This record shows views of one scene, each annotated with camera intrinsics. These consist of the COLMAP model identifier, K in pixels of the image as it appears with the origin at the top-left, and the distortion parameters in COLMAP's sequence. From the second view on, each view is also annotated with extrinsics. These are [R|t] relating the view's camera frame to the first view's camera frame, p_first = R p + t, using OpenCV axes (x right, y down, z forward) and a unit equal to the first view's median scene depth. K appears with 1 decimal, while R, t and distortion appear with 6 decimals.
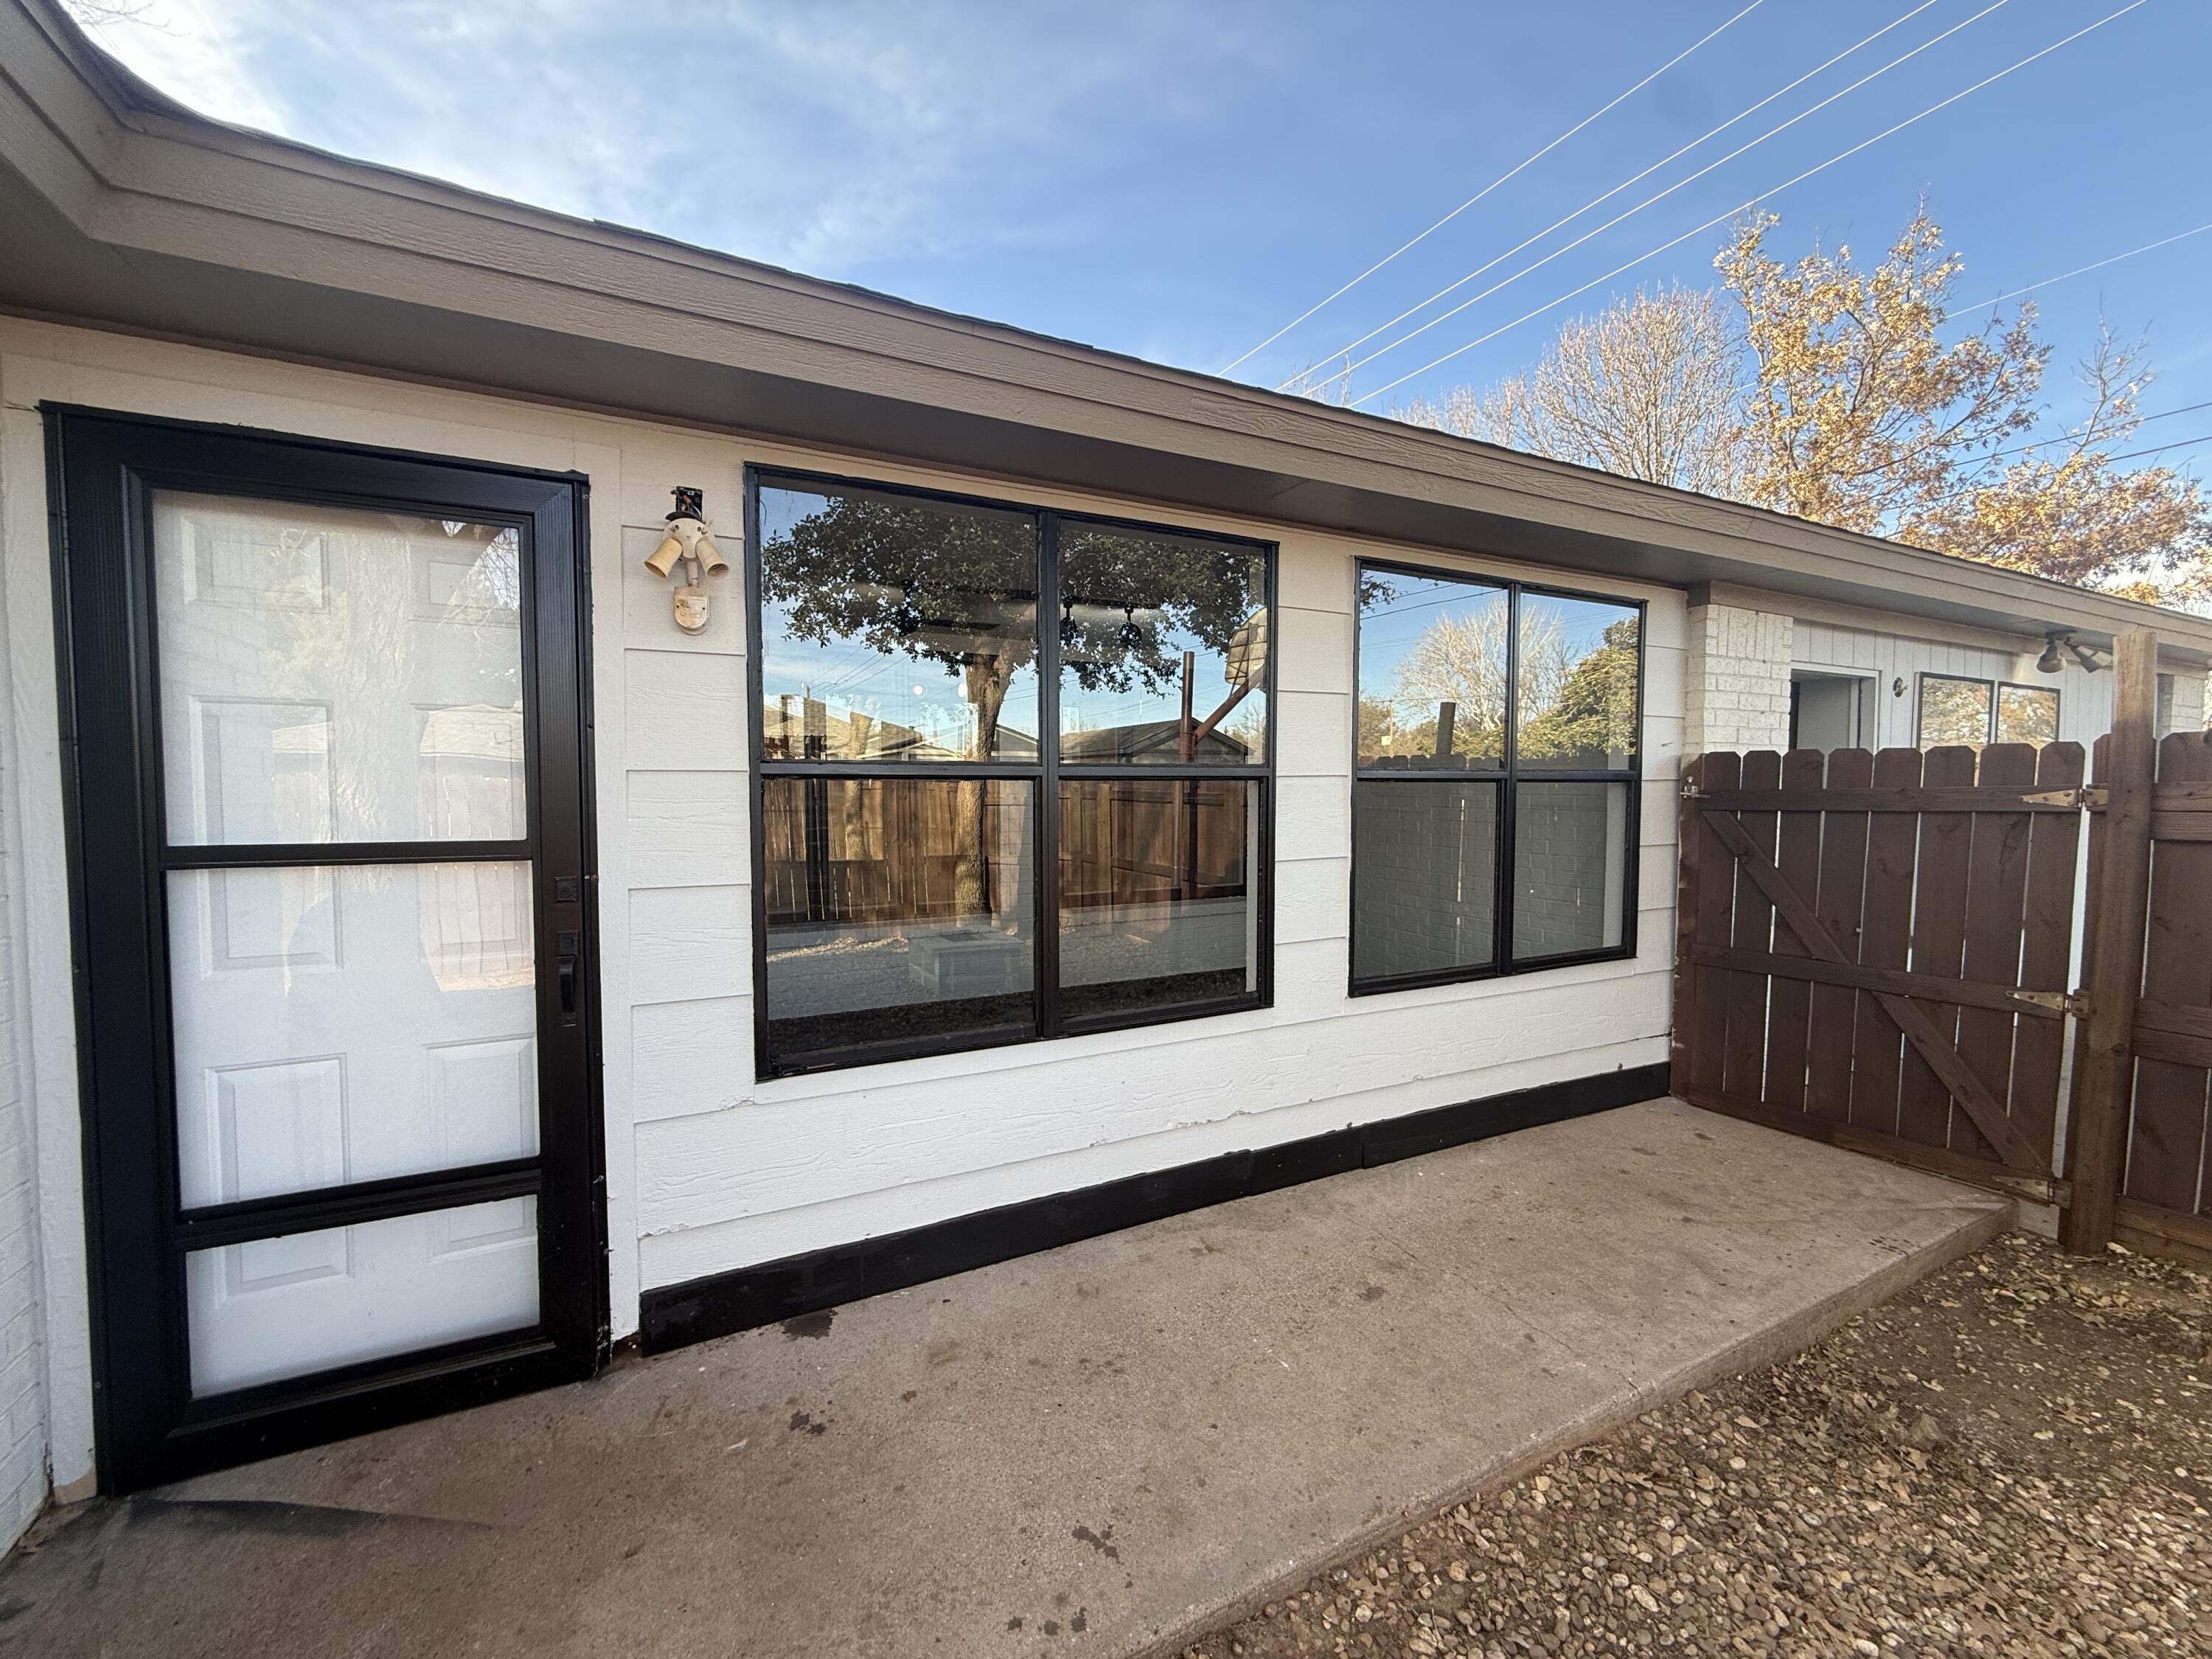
lens RADIAL K [[890.8, 0, 1101.8], [0, 890.8, 831.8], [0, 0, 1]] dist [0.000130, -0.000975]
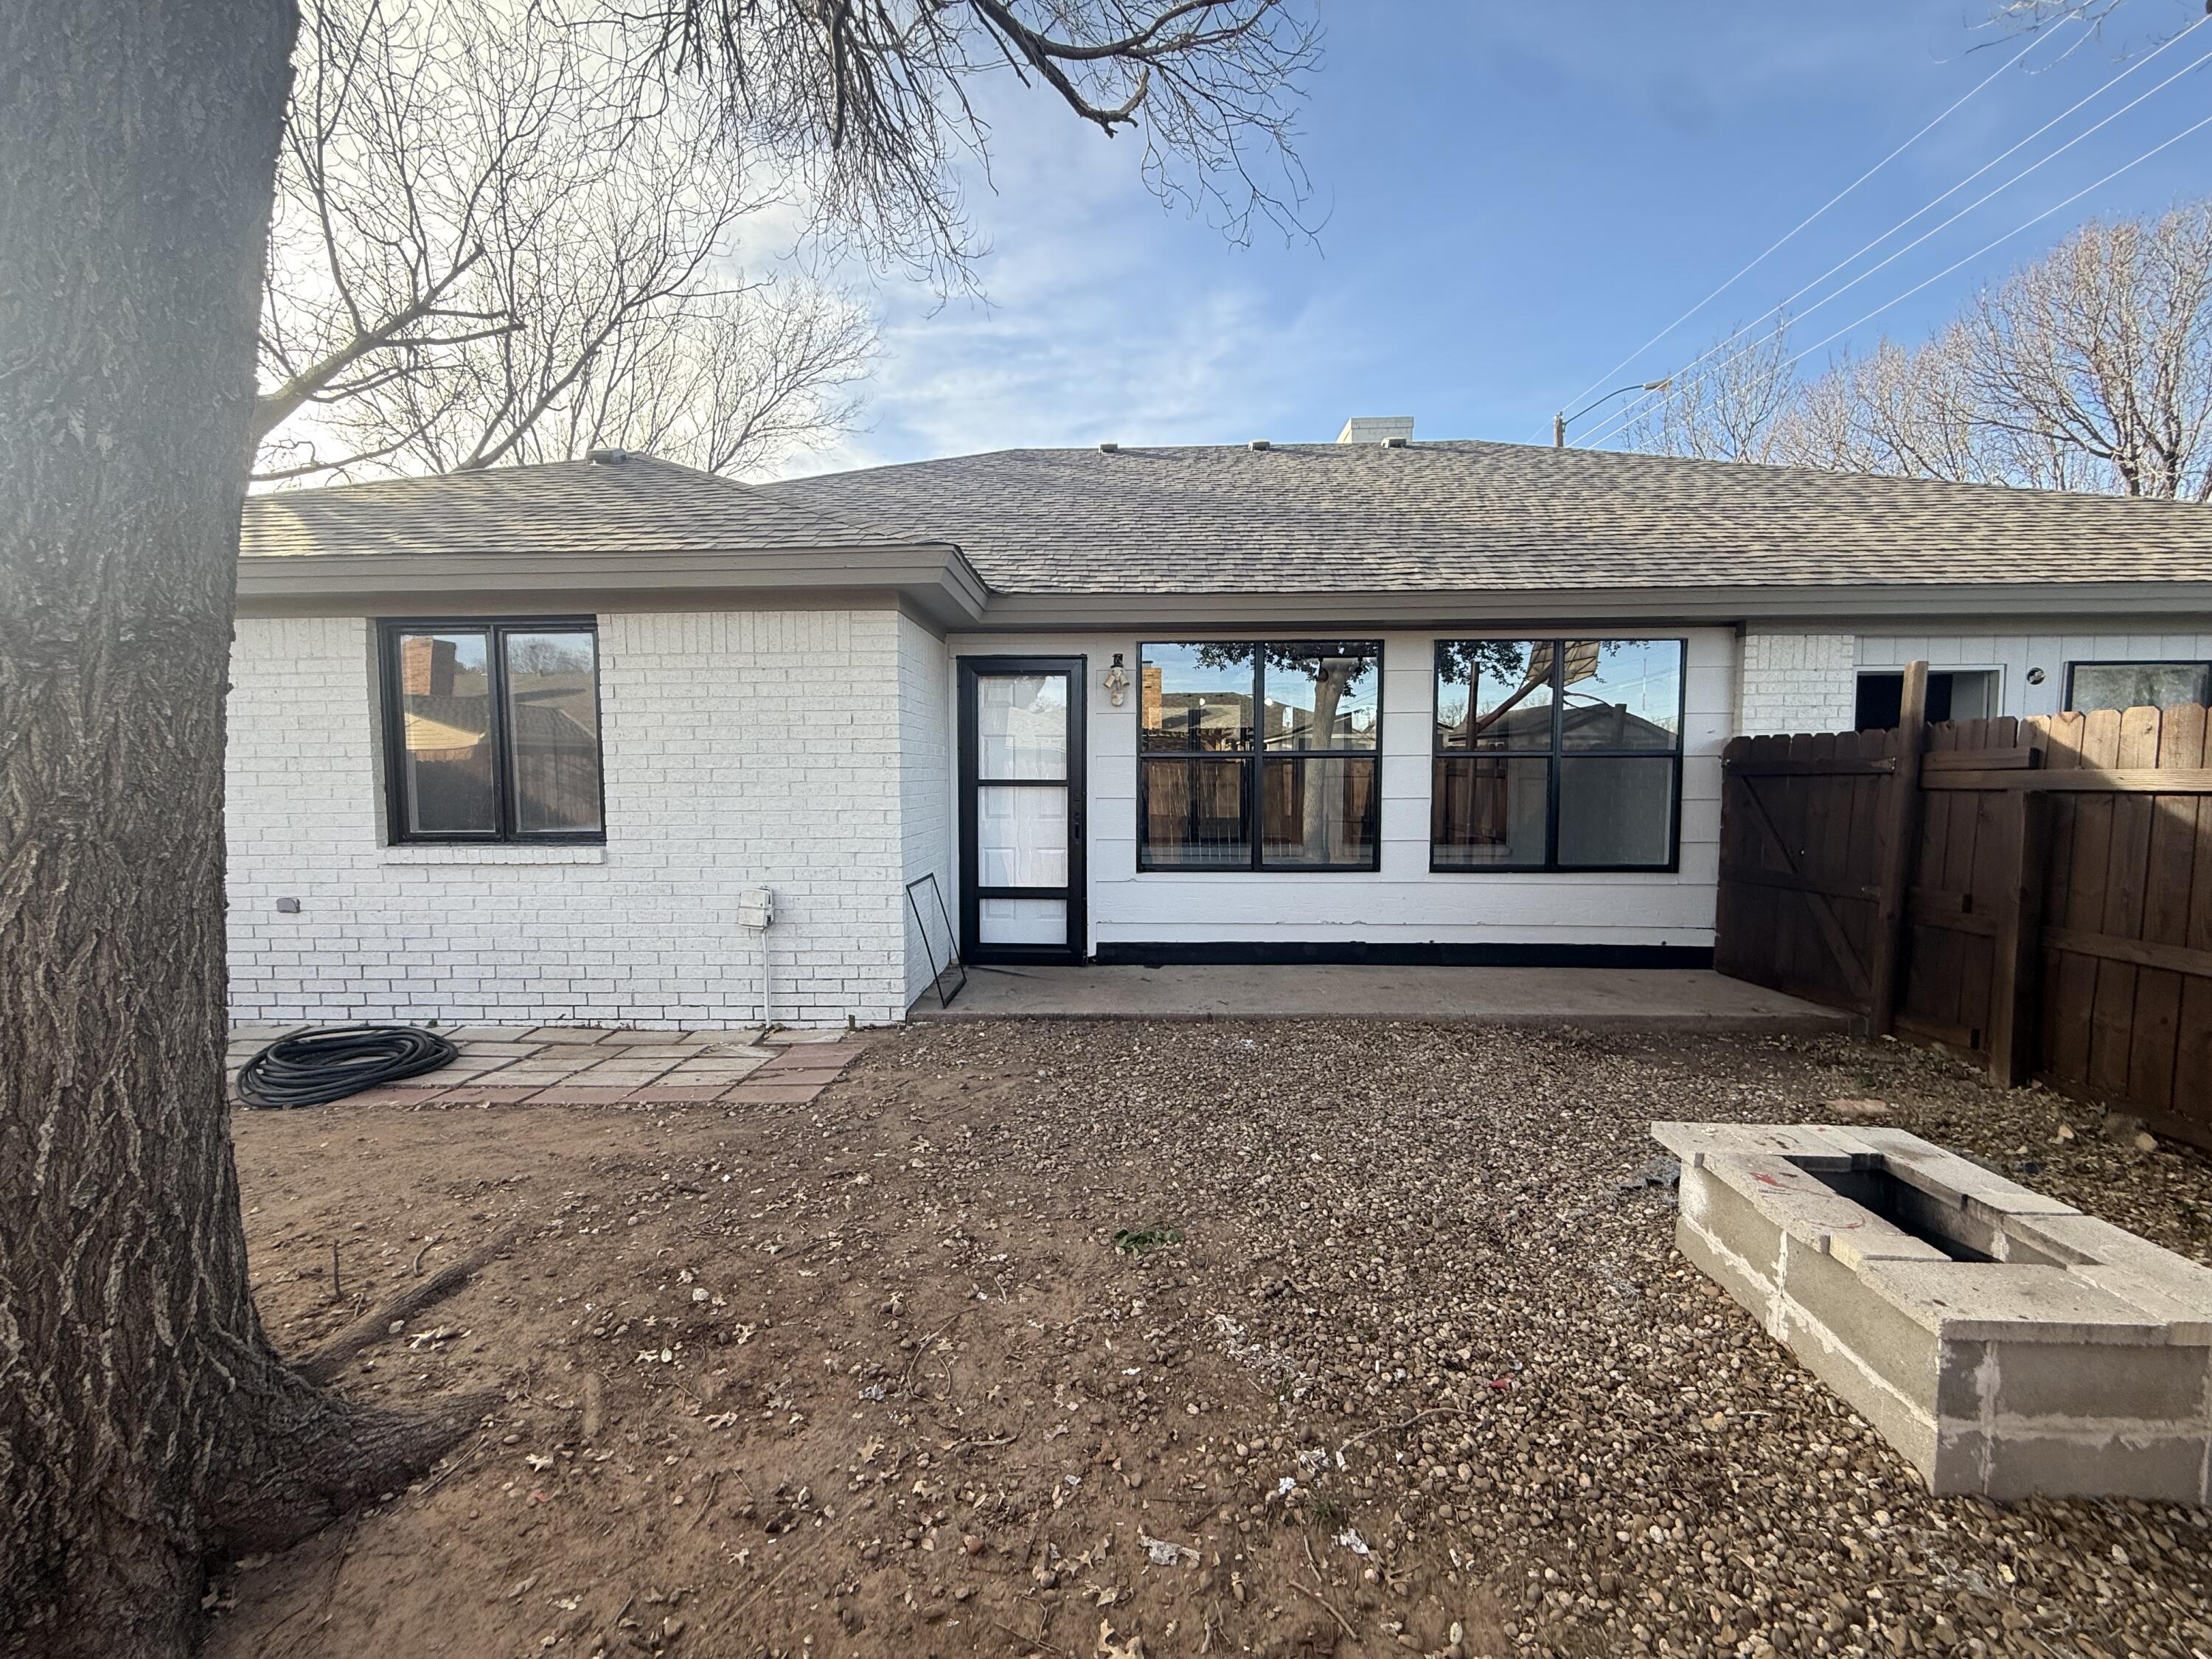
lens RADIAL K [[890.8, 0, 1102.8], [0, 890.8, 826.7], [0, 0, 1]] dist [0.000130, -0.000975]
pose [[0.877962, 0.029363, -0.477829, 0.592920], [-0.021421, 0.999527, 0.022061, 0.064337], [0.478251, -0.009133, 0.878176, -1.039923]]
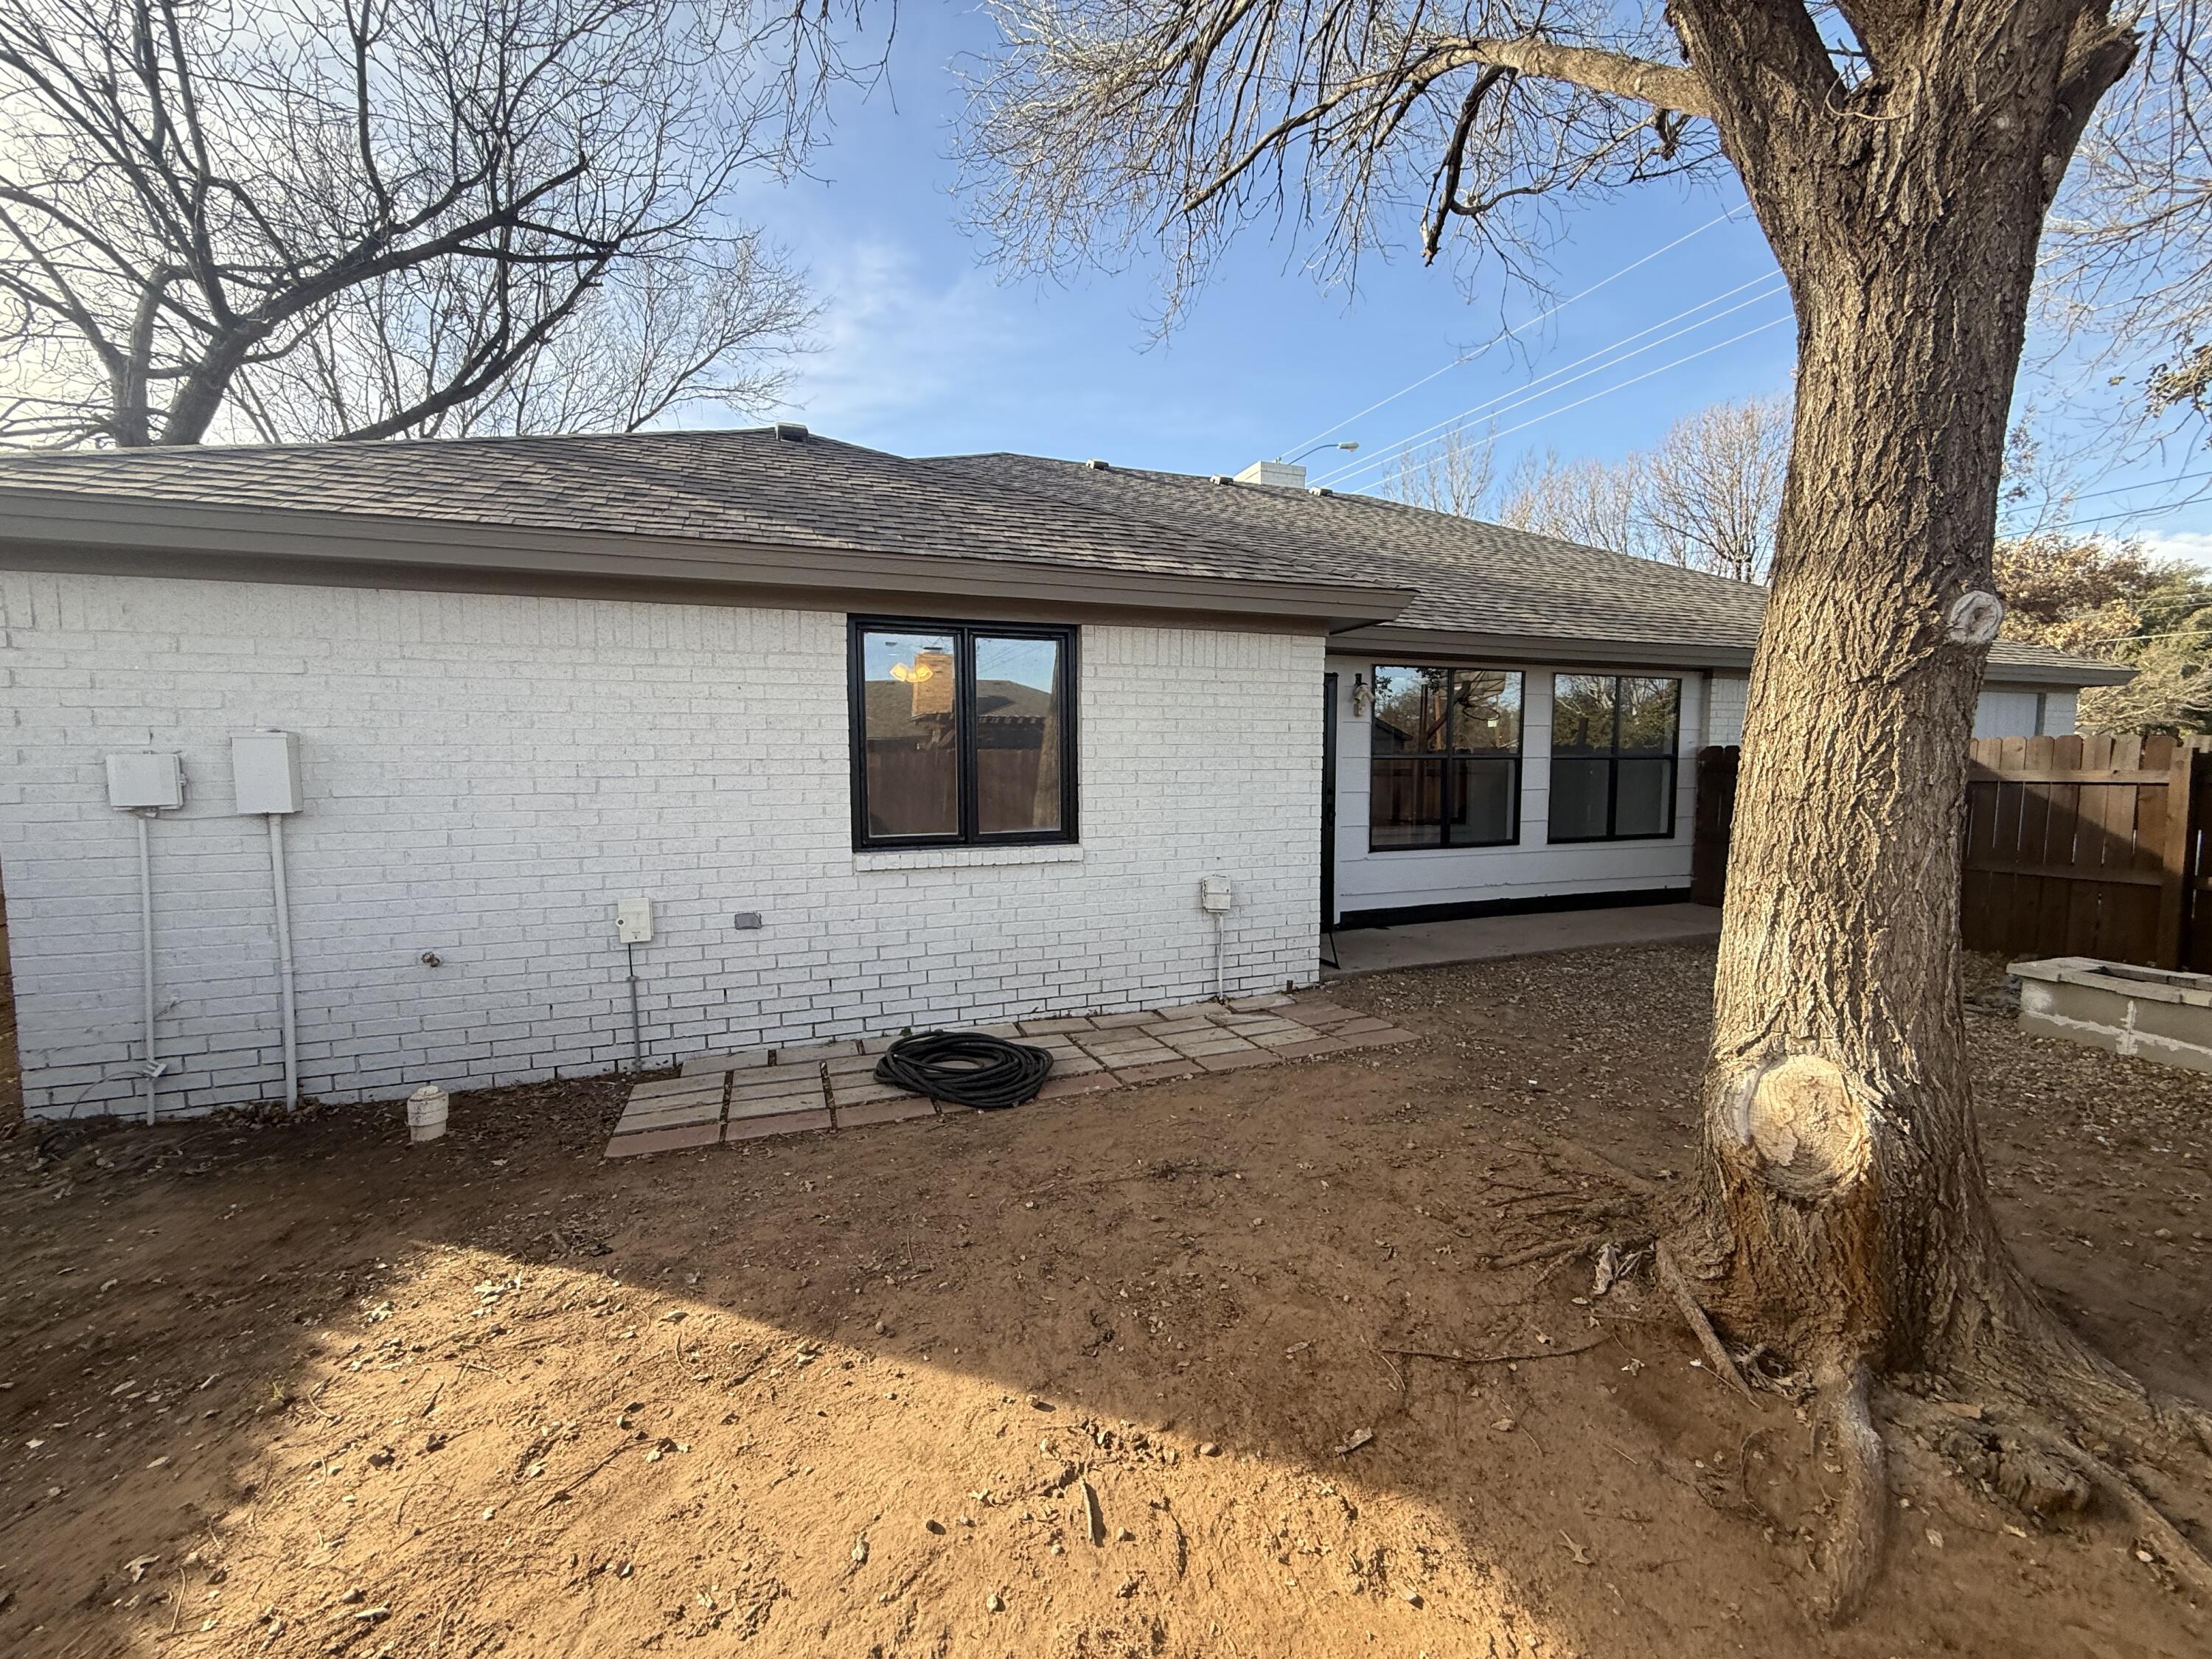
lens RADIAL K [[890.8, 0, 1109.3], [0, 890.8, 824.1], [0, 0, 1]] dist [0.000130, -0.000975]
pose [[0.994922, 0.007217, -0.100394, -0.751764], [-0.004744, 0.999680, 0.024851, 0.073539], [0.100541, -0.024248, 0.994637, -1.751378]]
